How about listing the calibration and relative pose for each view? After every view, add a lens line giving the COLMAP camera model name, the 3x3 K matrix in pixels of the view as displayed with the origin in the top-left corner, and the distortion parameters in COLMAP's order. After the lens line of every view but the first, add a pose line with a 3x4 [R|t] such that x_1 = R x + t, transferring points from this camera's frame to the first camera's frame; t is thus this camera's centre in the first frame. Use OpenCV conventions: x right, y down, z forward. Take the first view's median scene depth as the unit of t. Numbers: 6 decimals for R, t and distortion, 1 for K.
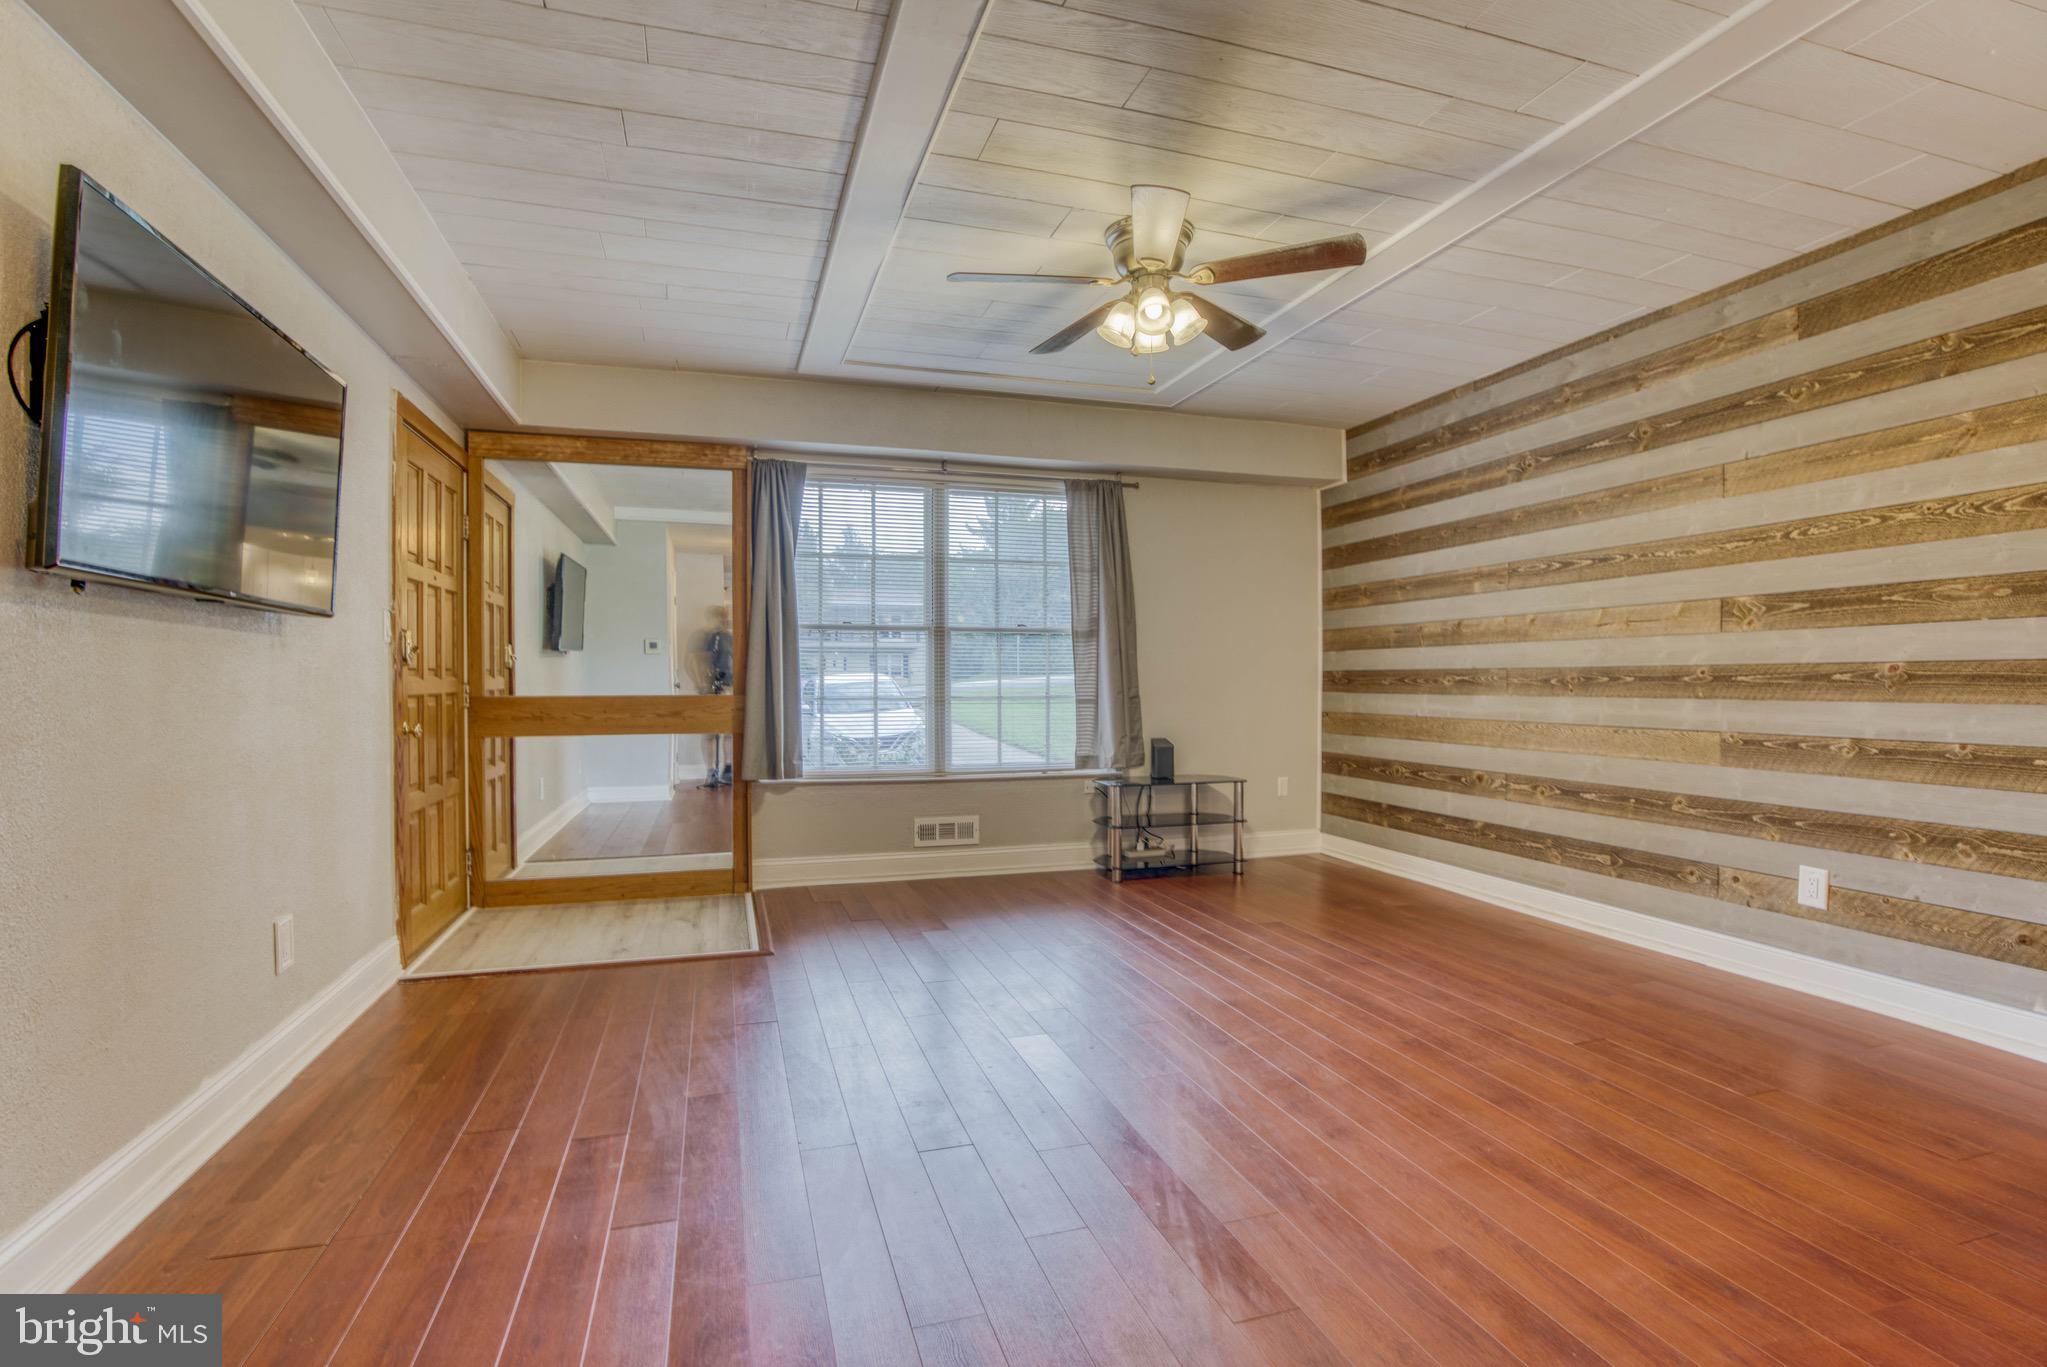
lens RADIAL K [[953.2, 0, 998.1], [0, 953.2, 692.9], [0, 0, 1]] dist [-0.064544, 0.025324]
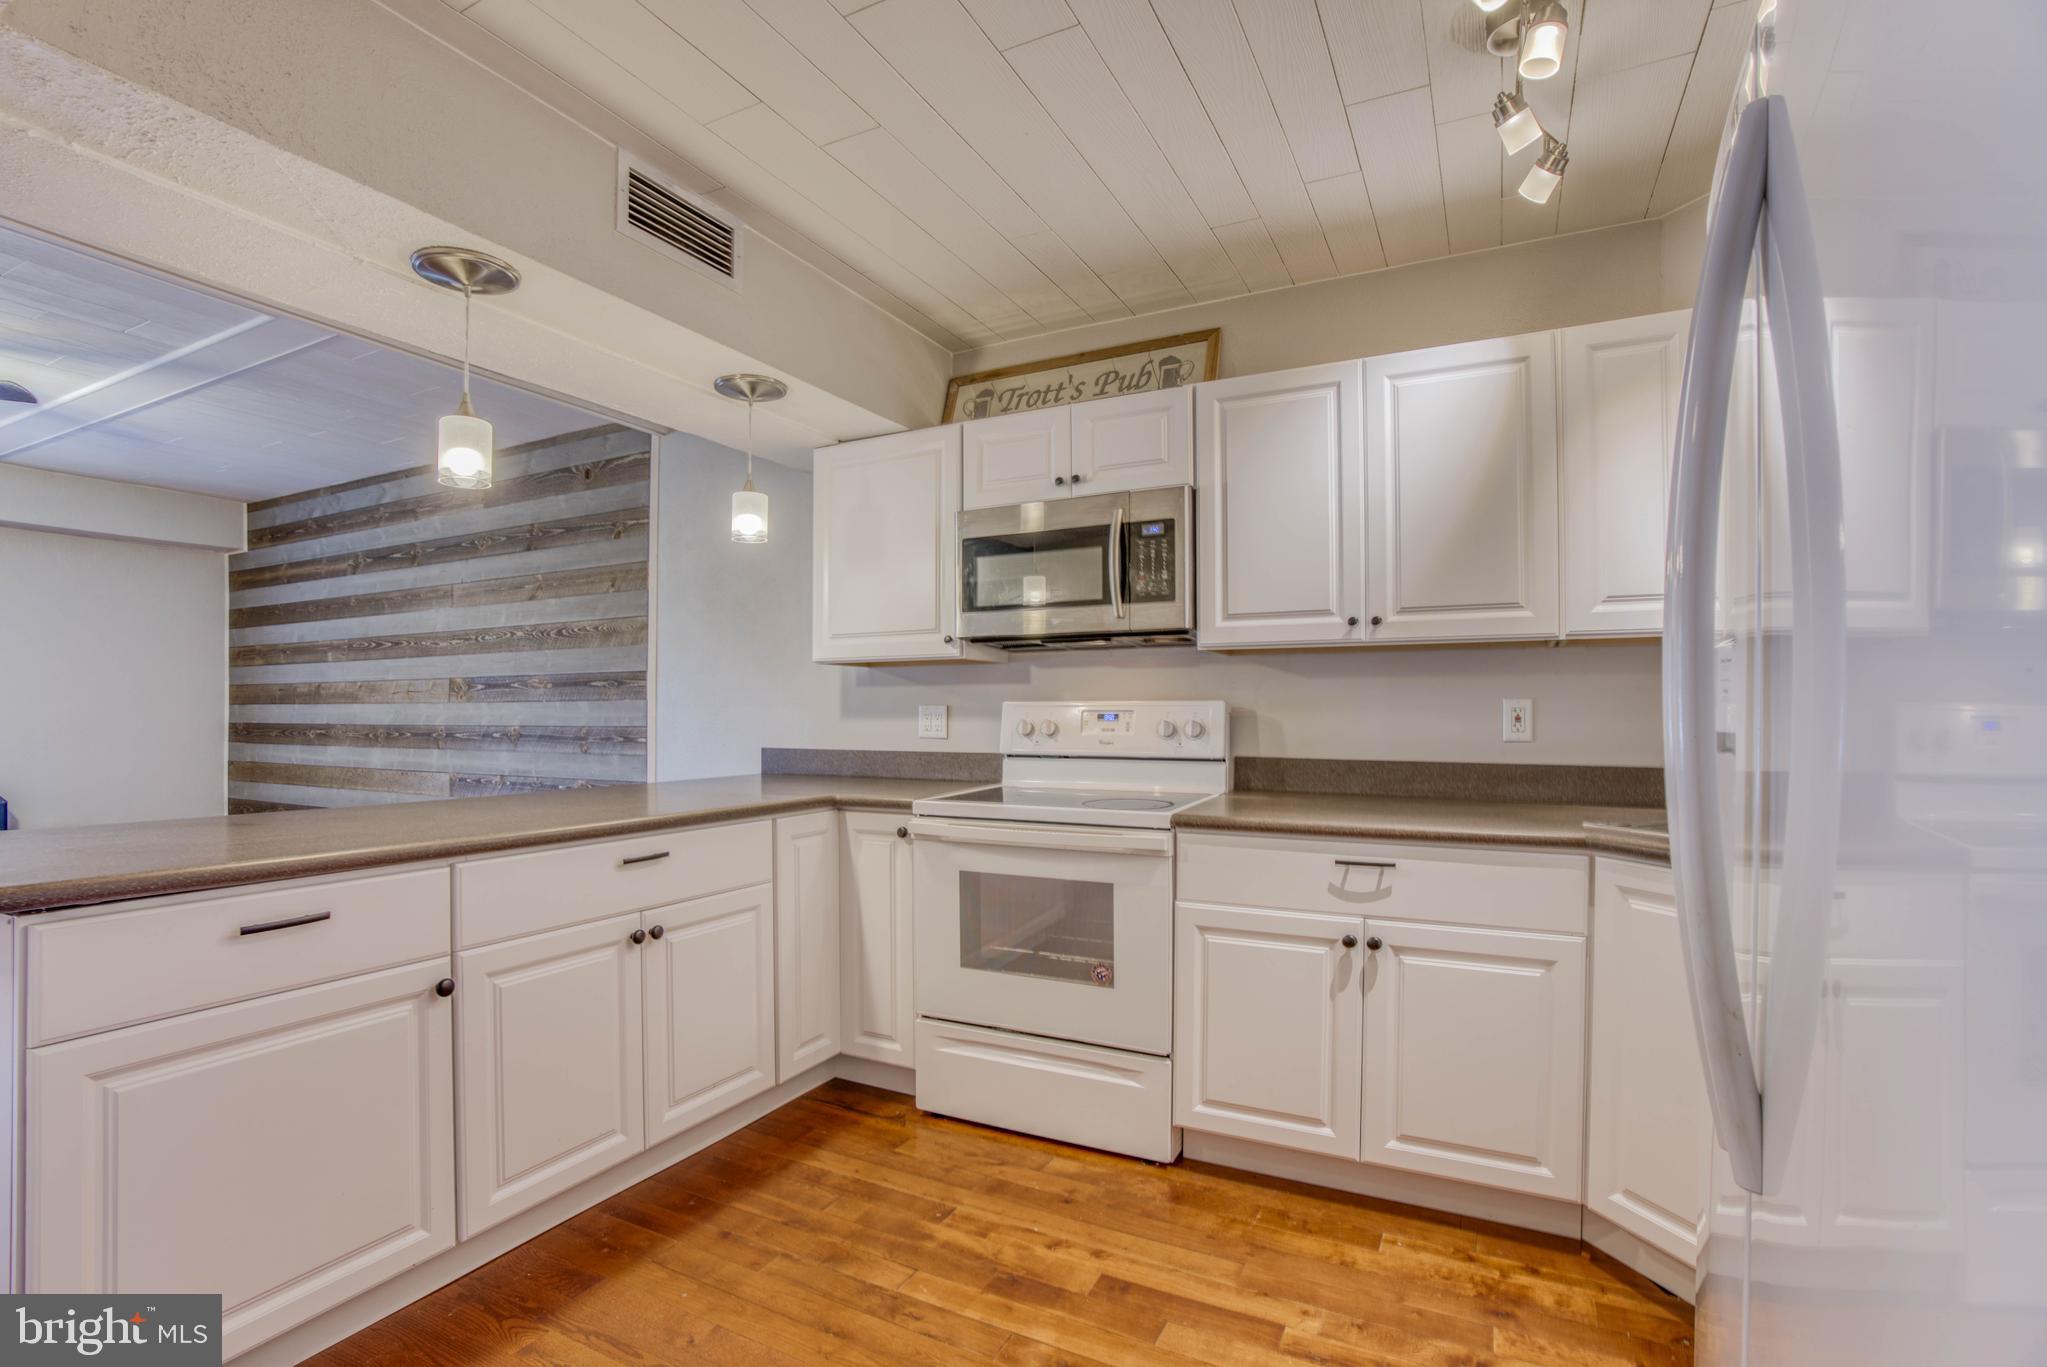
lens RADIAL K [[953.2, 0, 1013.9], [0, 953.2, 702.1], [0, 0, 1]] dist [-0.081732, 0.040103]
pose [[0.690105, 0.011051, 0.723625, 0.303997], [0.008477, 0.999691, -0.023351, -0.022364], [-0.723660, 0.022249, 0.689798, -0.529797]]
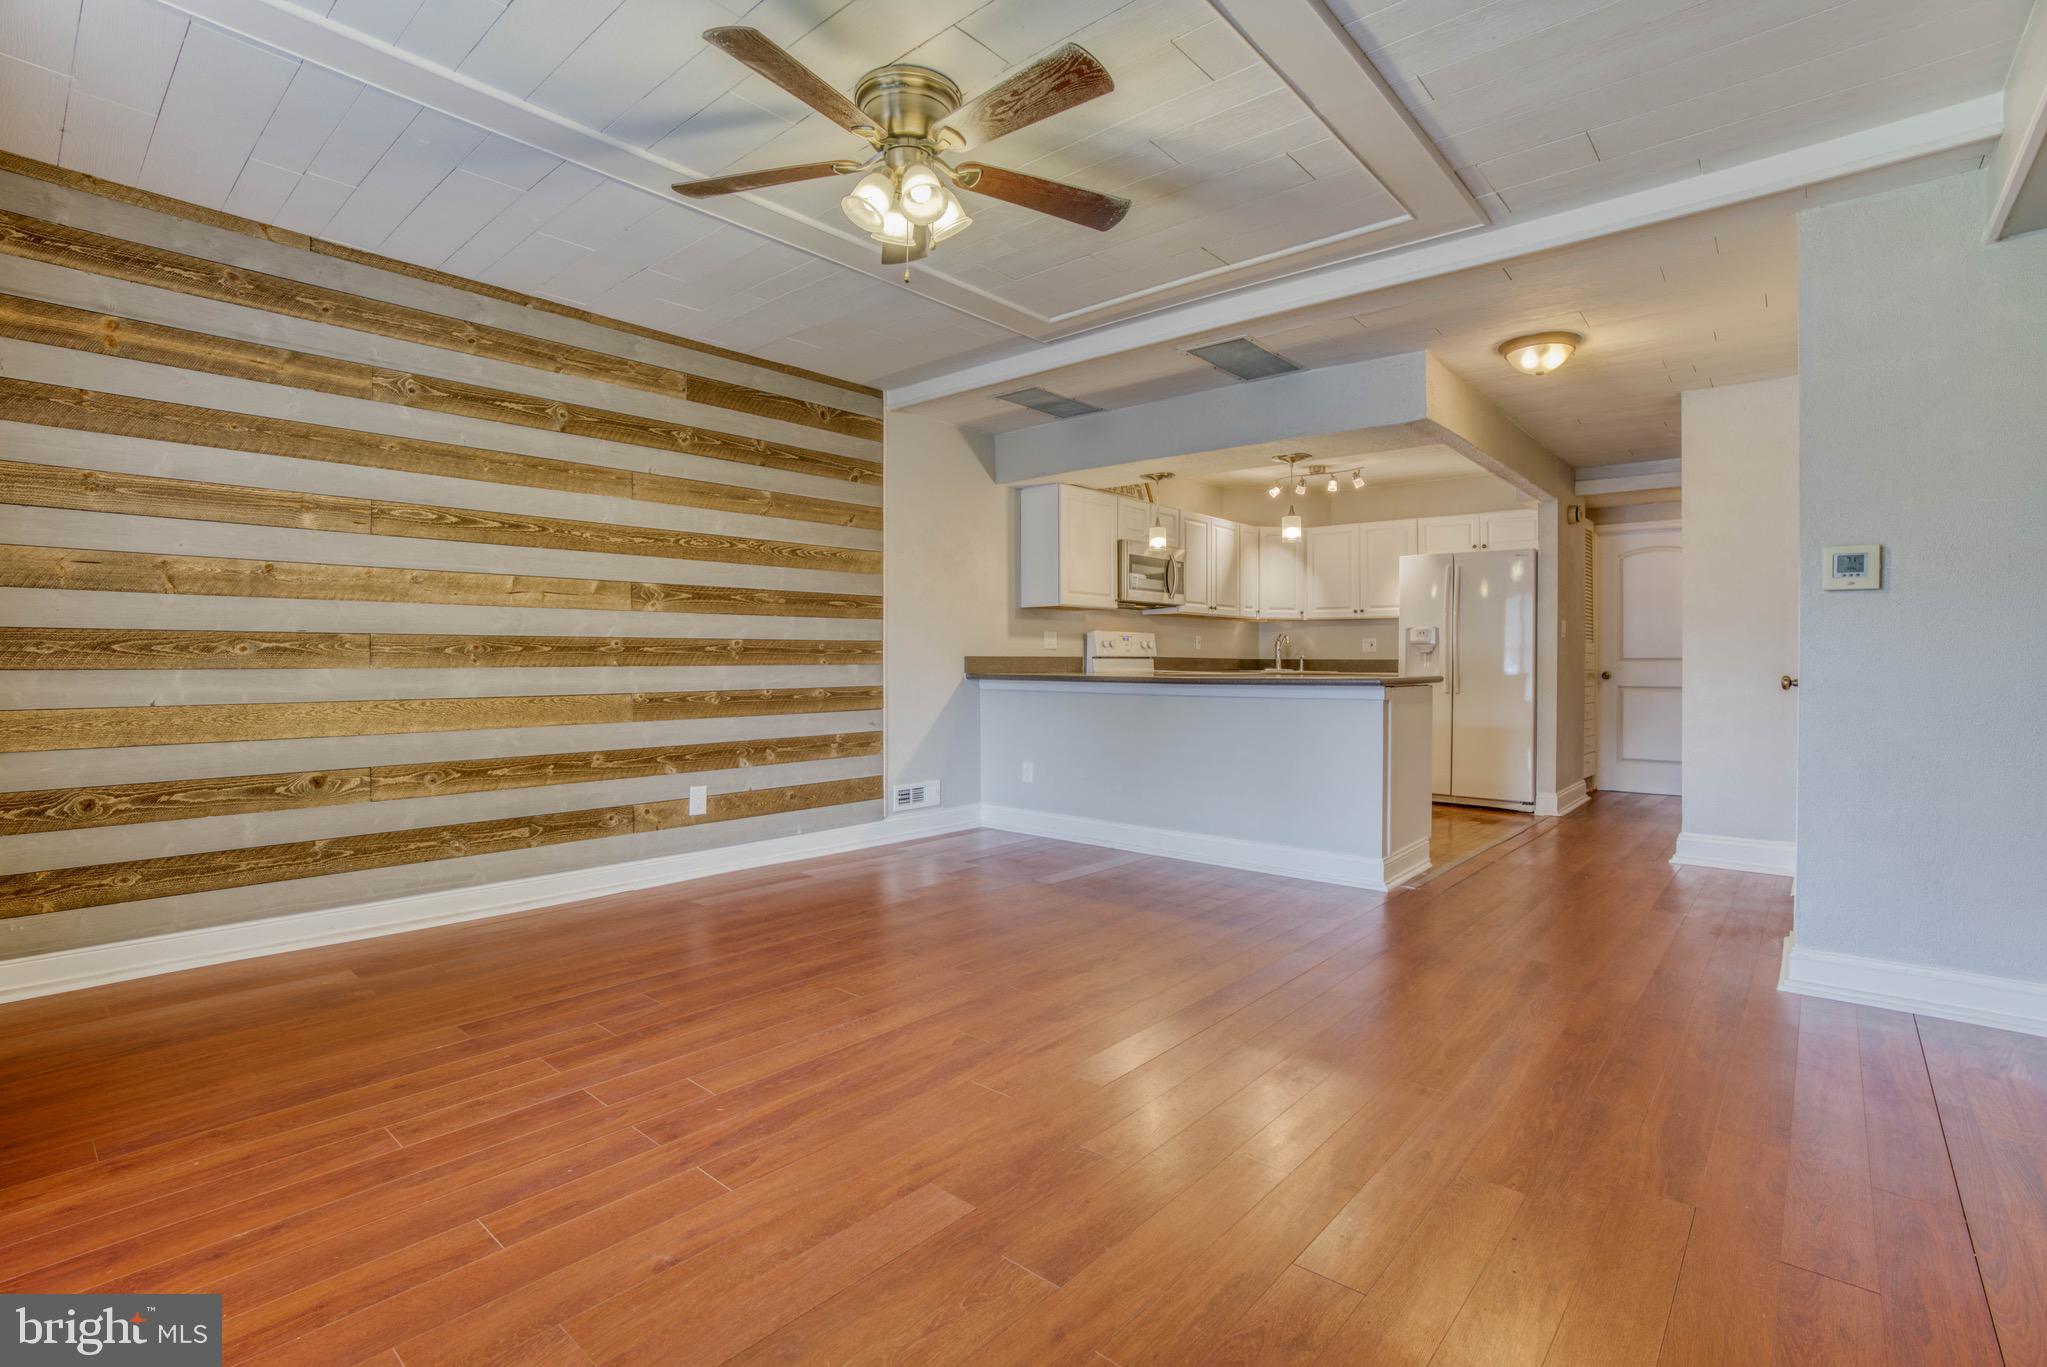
lens RADIAL K [[945.5, 0, 1014.3], [0, 945.5, 677.1], [0, 0, 1]] dist [-0.072803, 0.025473]
pose [[-0.532720, -0.014273, 0.846171, -0.445269], [0.011480, 0.999644, 0.024089, -0.002415], [-0.846214, 0.022546, -0.532366, 1.070147]]
